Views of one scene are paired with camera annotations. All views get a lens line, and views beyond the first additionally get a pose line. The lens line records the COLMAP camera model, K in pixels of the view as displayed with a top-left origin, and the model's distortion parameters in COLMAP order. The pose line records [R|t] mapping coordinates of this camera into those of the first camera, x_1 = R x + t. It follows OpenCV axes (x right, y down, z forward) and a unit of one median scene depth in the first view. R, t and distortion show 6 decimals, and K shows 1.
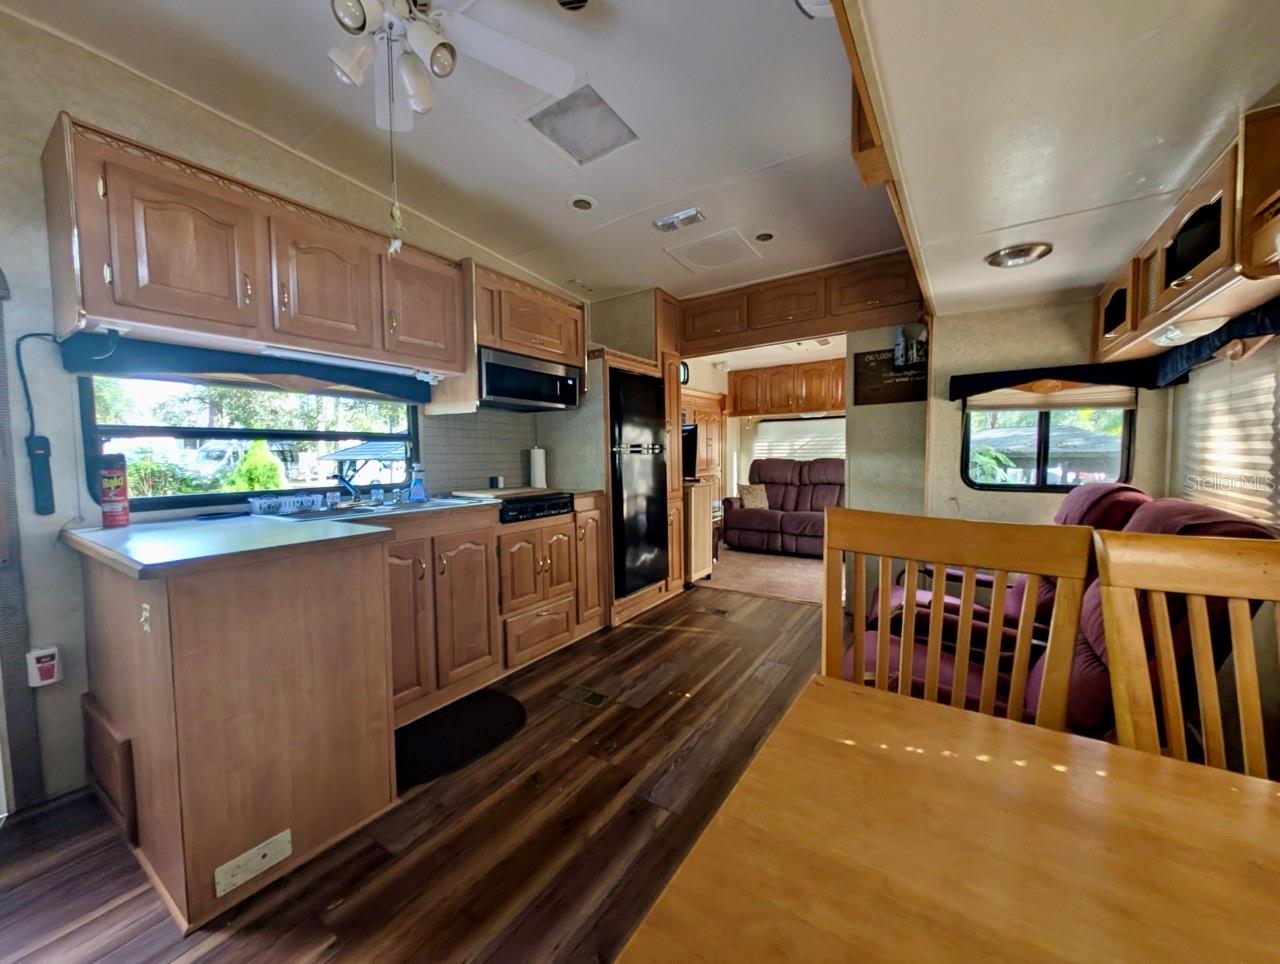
lens RADIAL K [[477.0, 0, 640.0], [0, 477.0, 482.0], [0, 0, 1]] dist [0.017009, -0.006468]
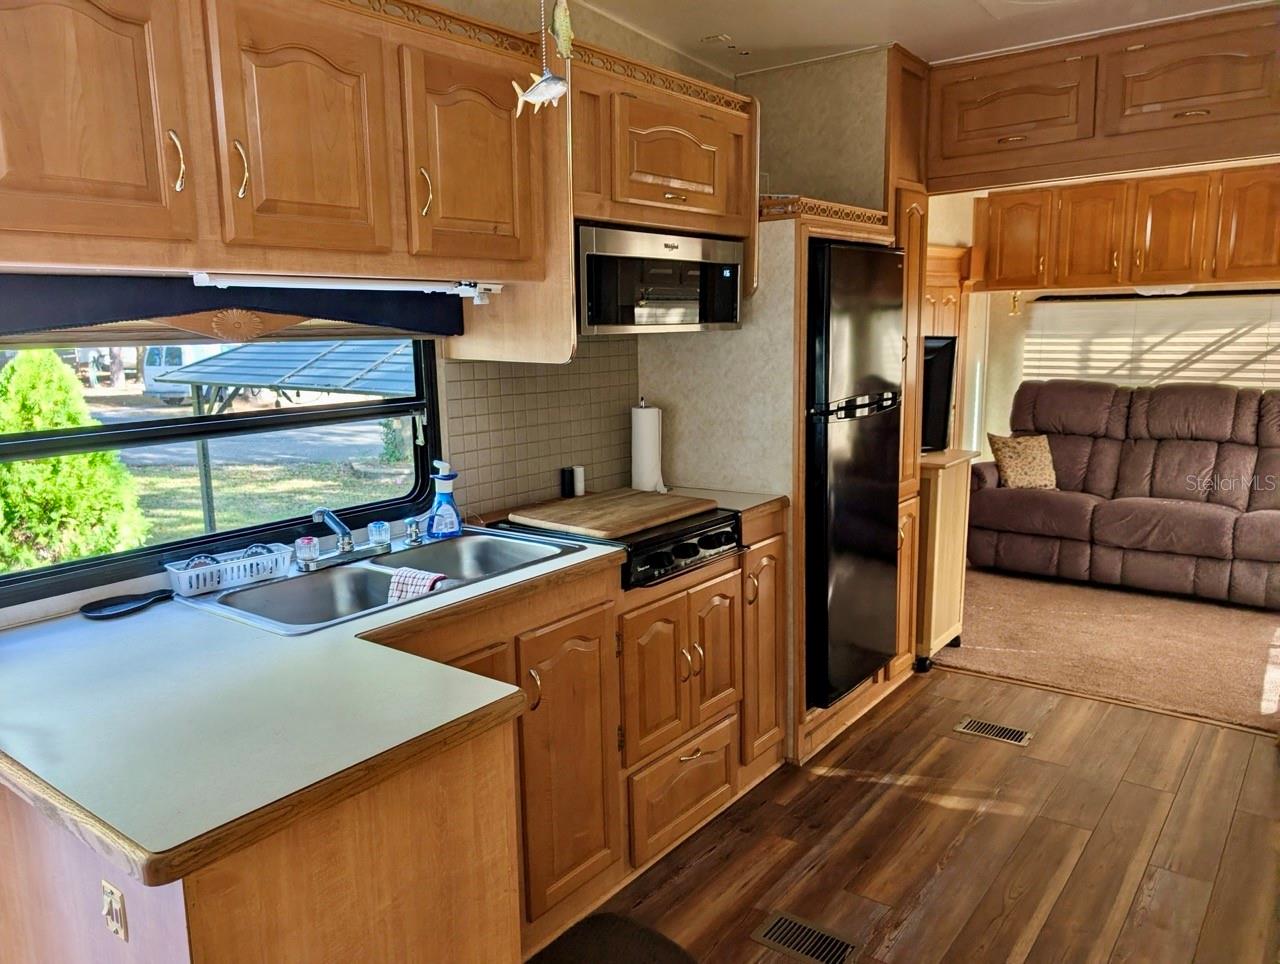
lens RADIAL K [[934.0, 0, 645.5], [0, 934.0, 487.2], [0, 0, 1]] dist [0.037042, -0.028587]
pose [[0.997948, 0.006802, -0.063662, -0.179957], [0.000633, 0.993243, 0.116052, -0.114771], [0.064021, -0.115854, 0.991201, 0.048678]]
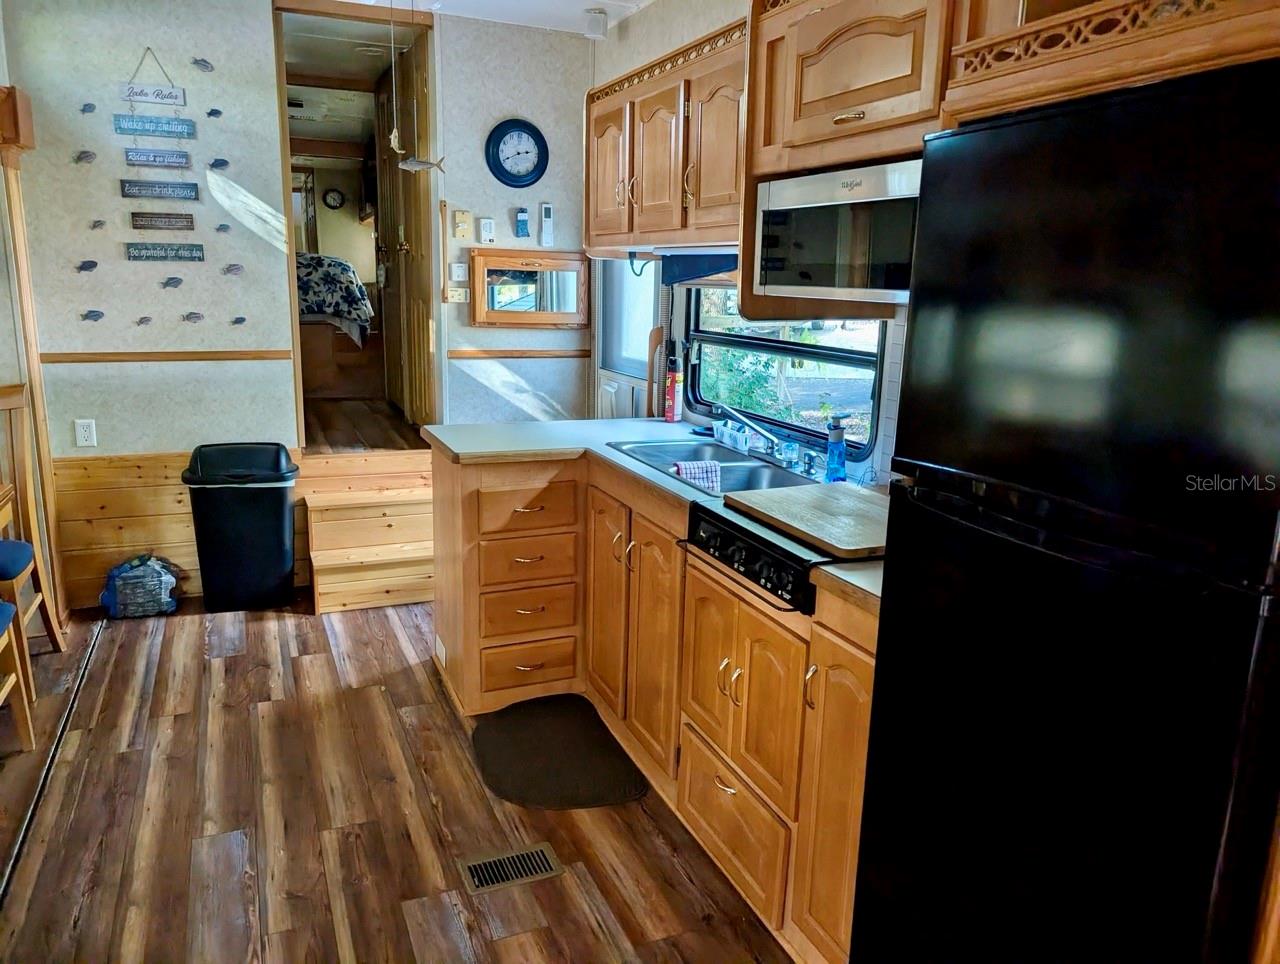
lens RADIAL K [[934.0, 0, 645.5], [0, 934.0, 487.2], [0, 0, 1]] dist [0.037042, -0.028587]
pose [[-0.539029, 0.185373, -0.821635, 0.471514], [-0.072232, 0.961714, 0.264365, -0.200906], [0.839184, 0.201849, -0.505002, 1.256452]]
